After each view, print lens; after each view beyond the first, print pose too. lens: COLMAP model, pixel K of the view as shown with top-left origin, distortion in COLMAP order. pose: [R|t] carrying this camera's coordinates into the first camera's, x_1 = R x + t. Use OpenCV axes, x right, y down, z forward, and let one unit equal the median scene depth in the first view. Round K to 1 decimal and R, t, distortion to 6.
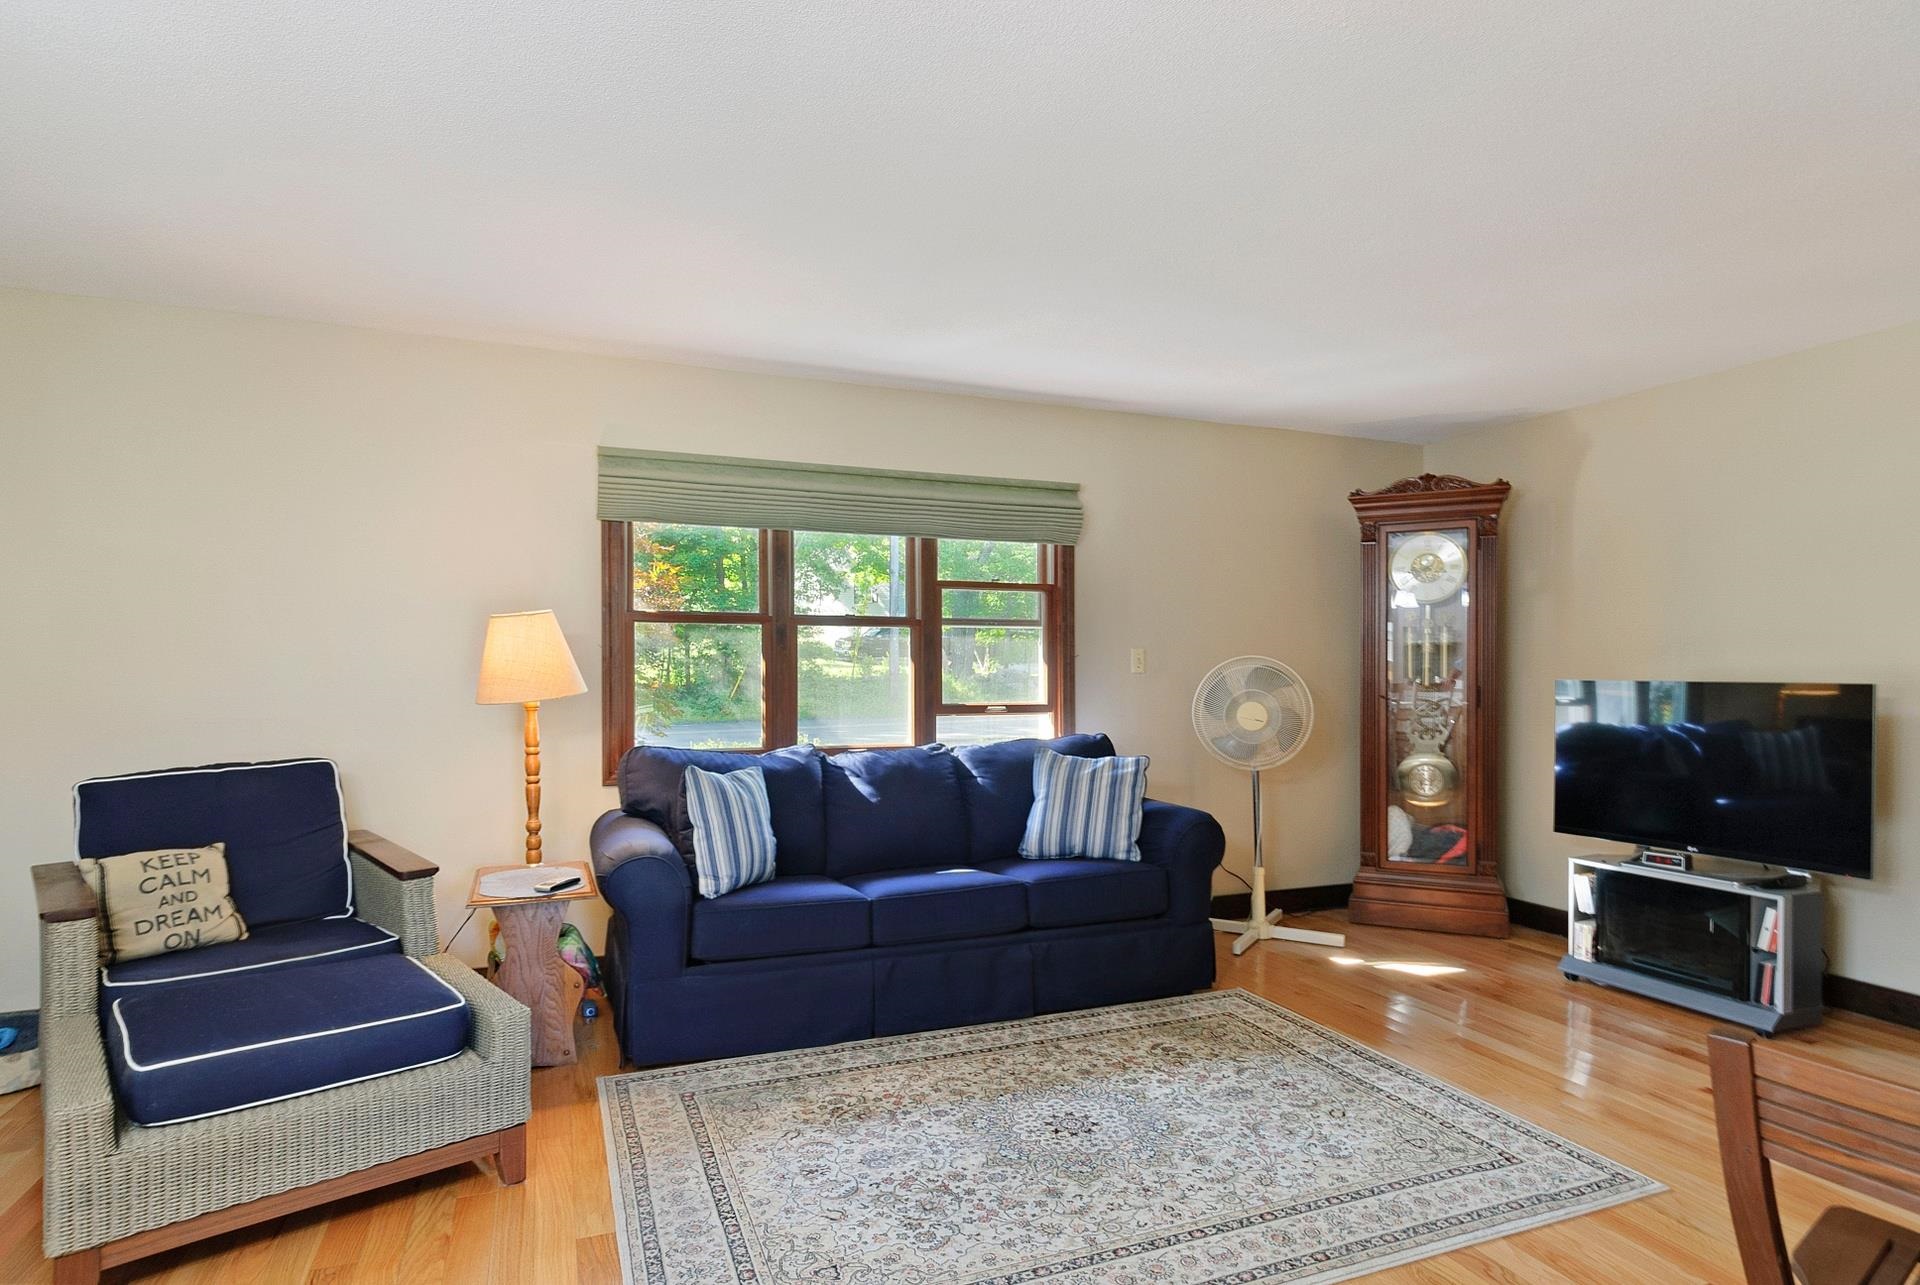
lens RADIAL K [[1028.4, 0, 961.4], [0, 1028.4, 660.7], [0, 0, 1]] dist [0.004540, -0.004087]
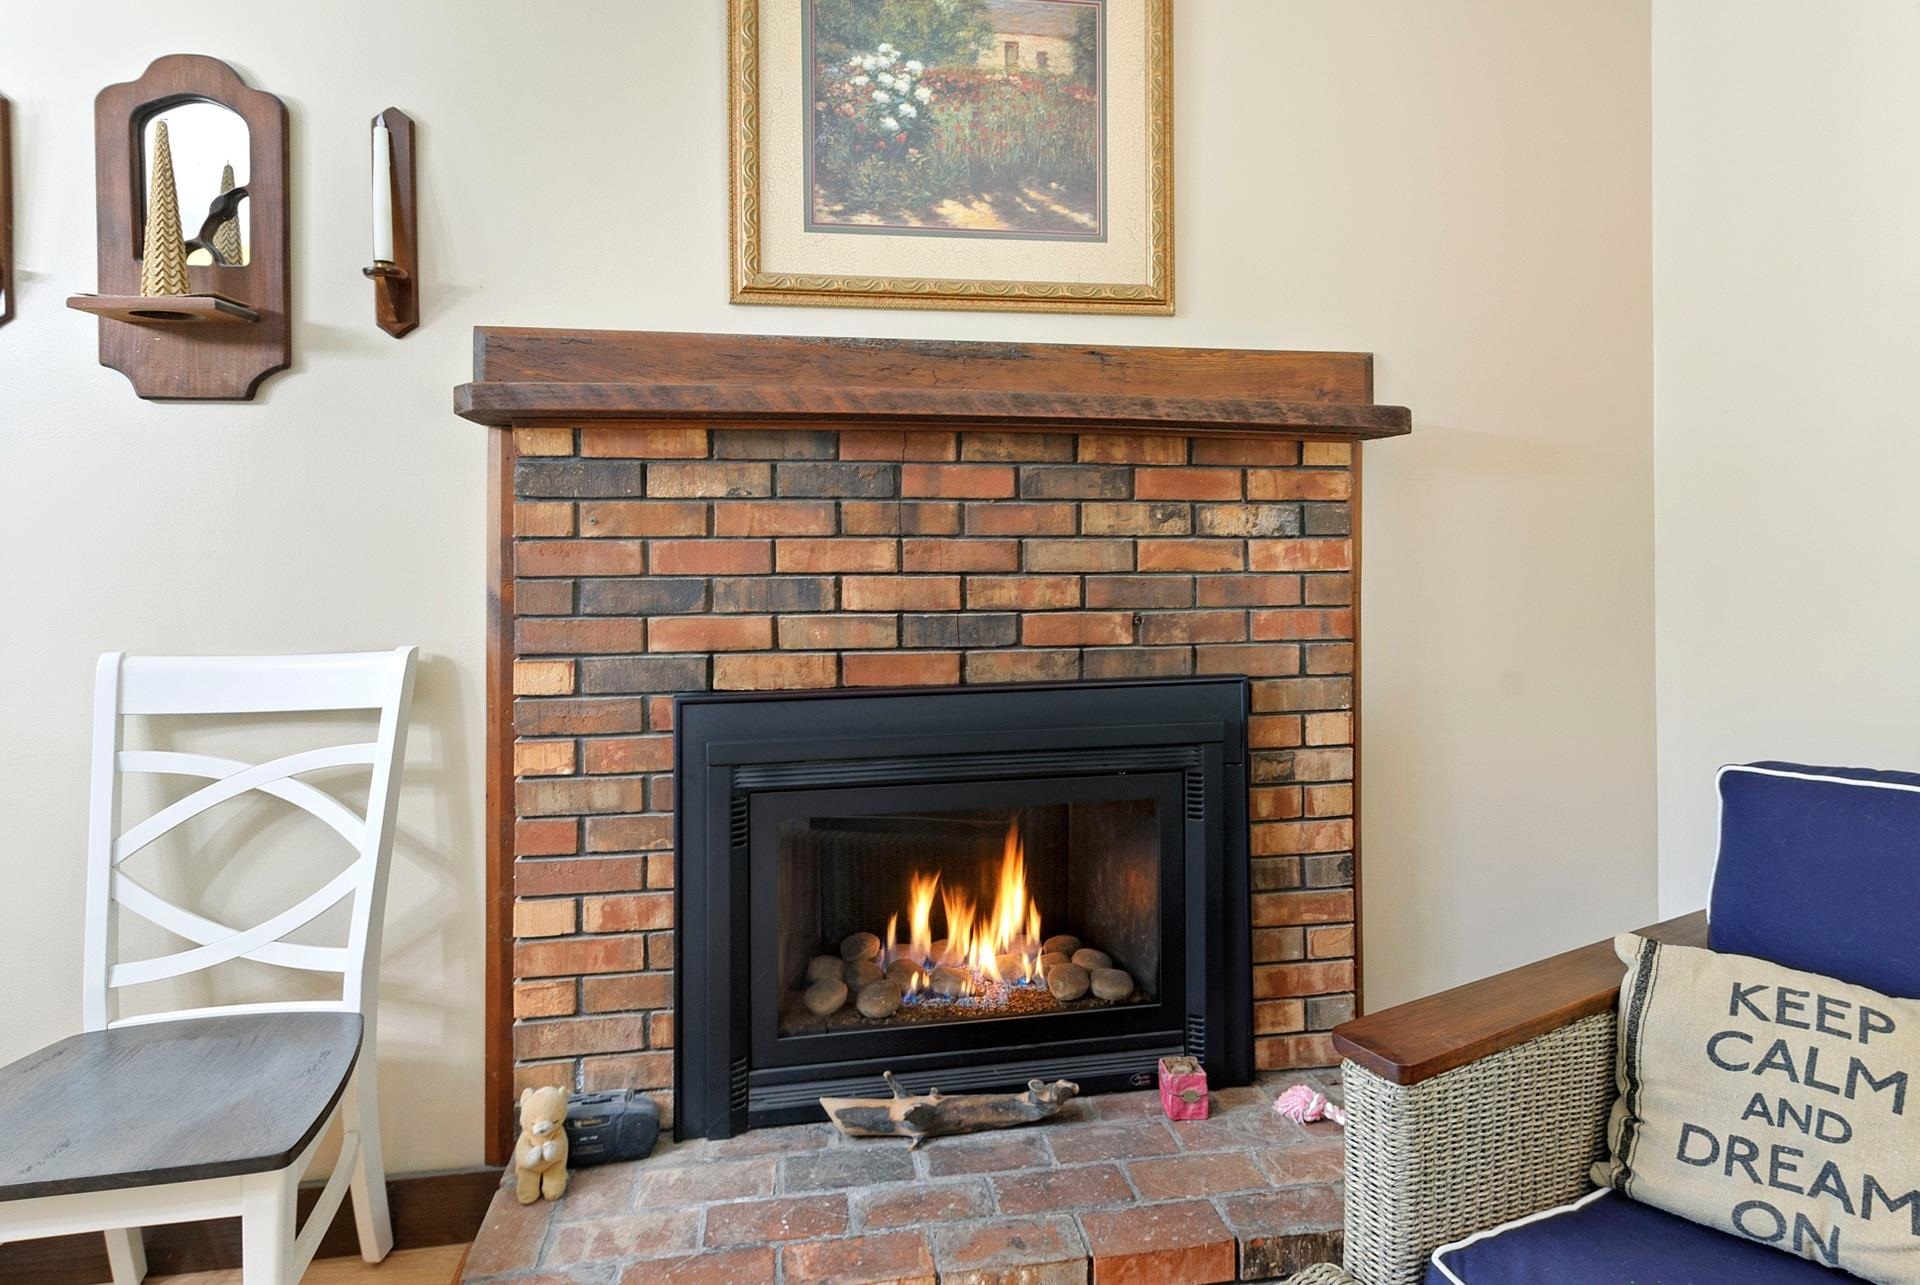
lens RADIAL K [[1028.4, 0, 982.0], [0, 1028.4, 553.9], [0, 0, 1]] dist [0.004540, -0.004087]
pose [[-0.218010, 0.008893, -0.975906, -0.292727], [0.015206, 0.999868, 0.005715, 0.010585], [0.975828, -0.013594, -0.218116, 0.728982]]
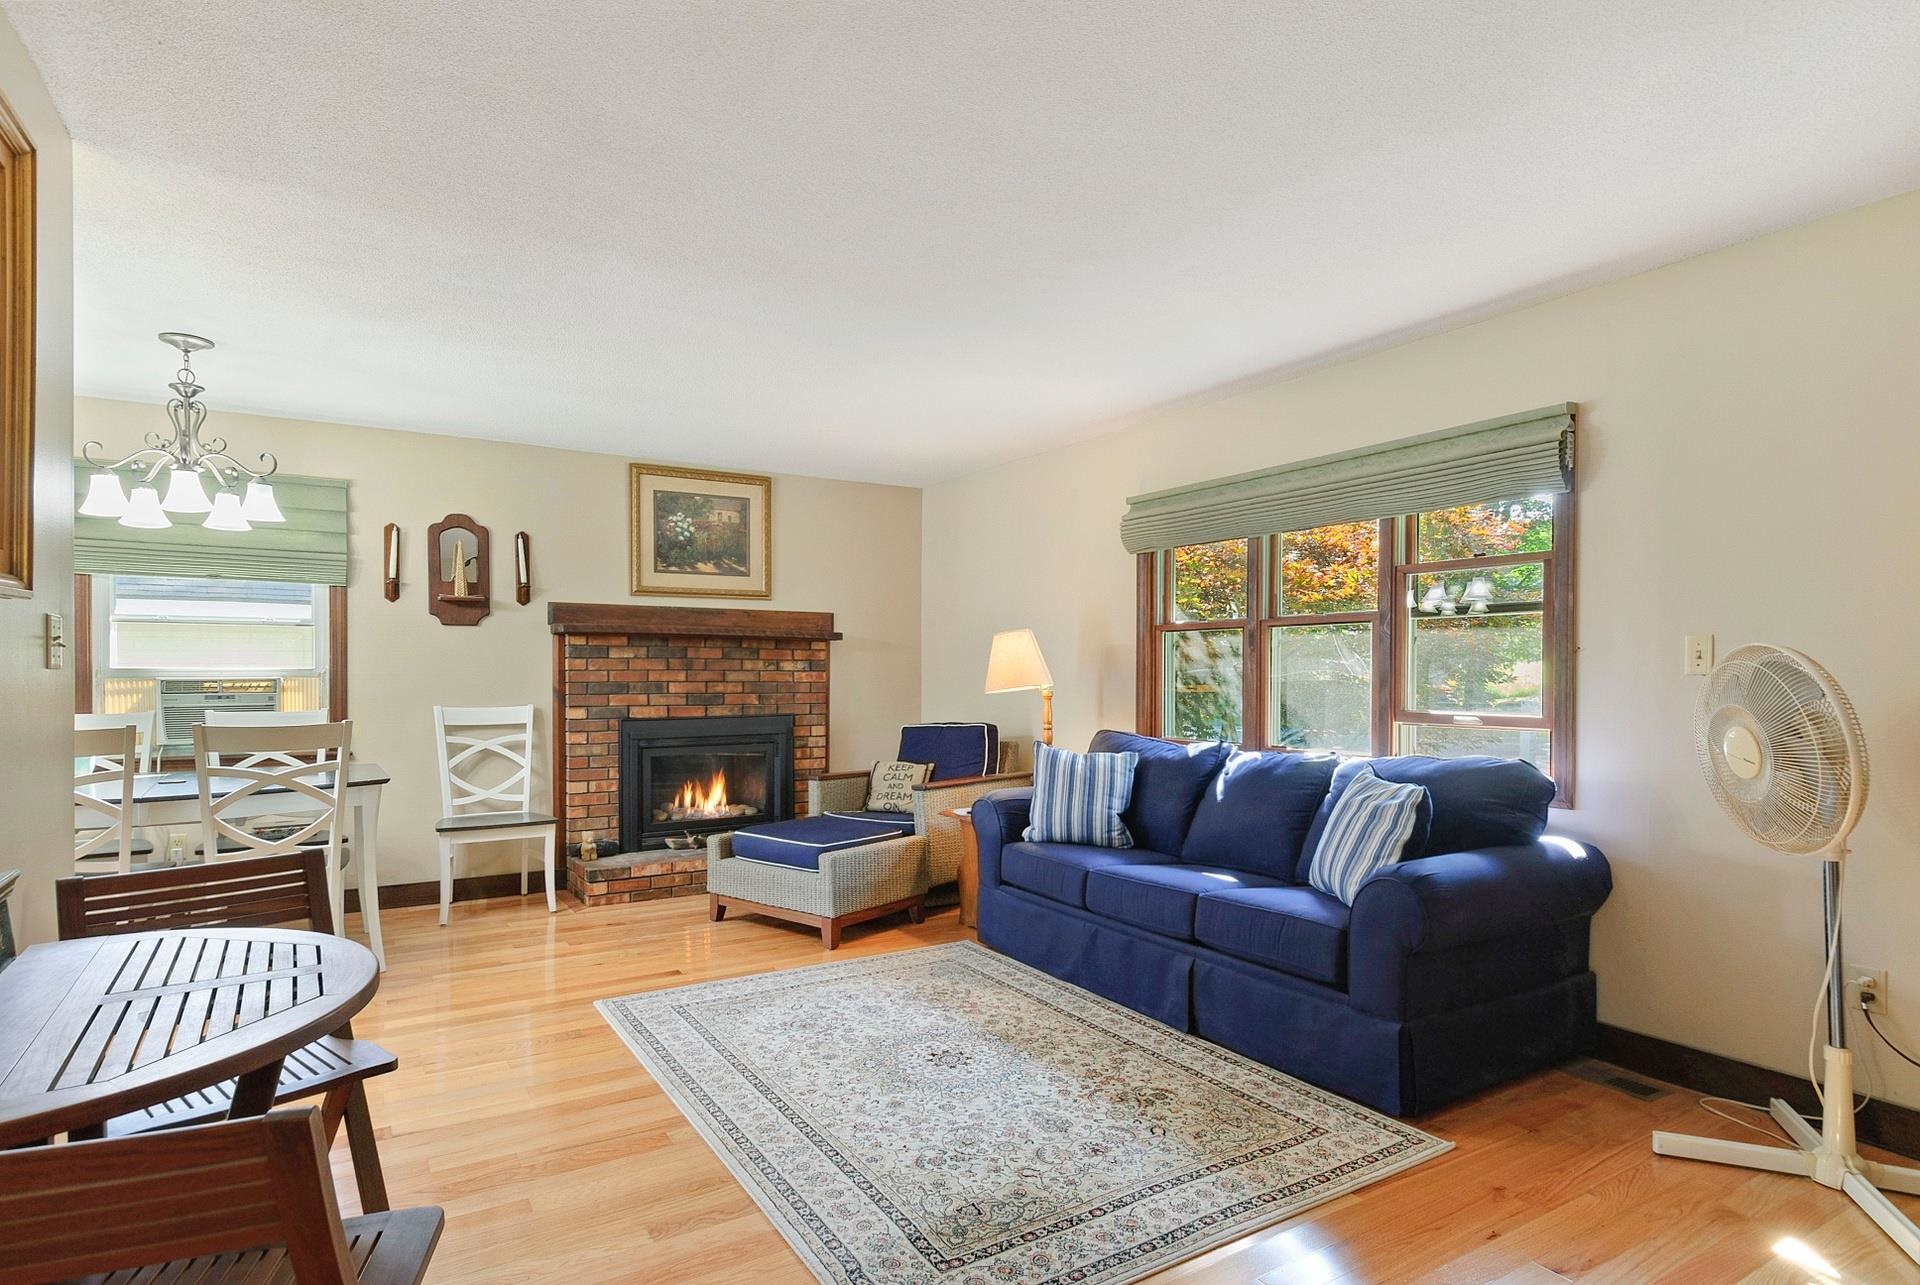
lens RADIAL K [[1028.4, 0, 957.5], [0, 1028.4, 678.1], [0, 0, 1]] dist [0.004540, -0.004087]
pose [[0.164278, 0.004921, -0.986402, 1.123985], [0.009216, 0.999936, 0.006523, 0.009541], [0.986371, -0.010162, 0.164223, 0.735570]]
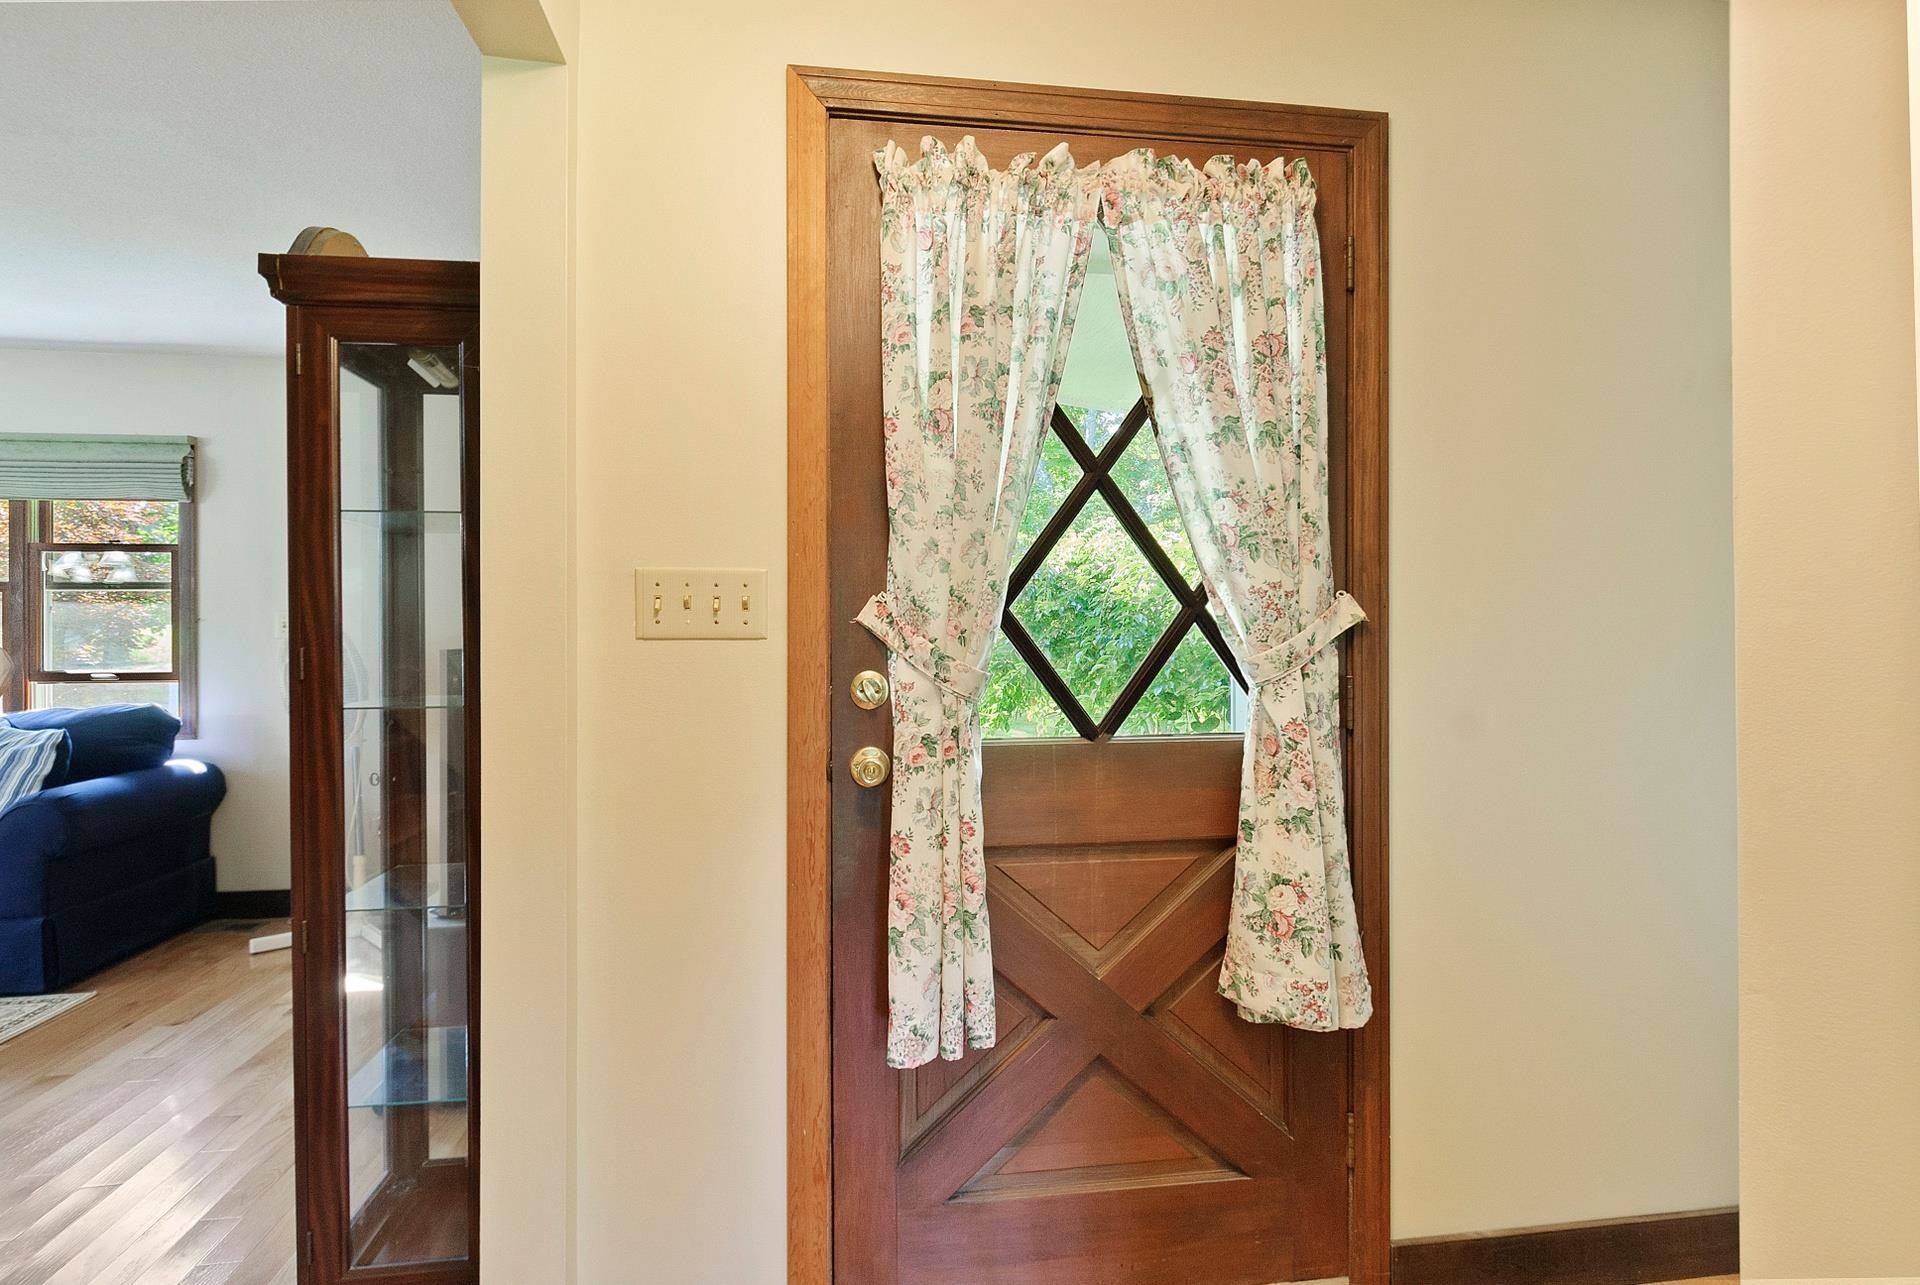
lens RADIAL K [[1028.4, 0, 959.5], [0, 1028.4, 629.4], [0, 0, 1]] dist [0.004540, -0.004087]
pose [[0.967632, -0.010600, -0.252144, 1.565673], [0.012582, 0.999901, 0.006251, 0.010153], [0.252052, -0.009221, 0.967670, 0.423165]]
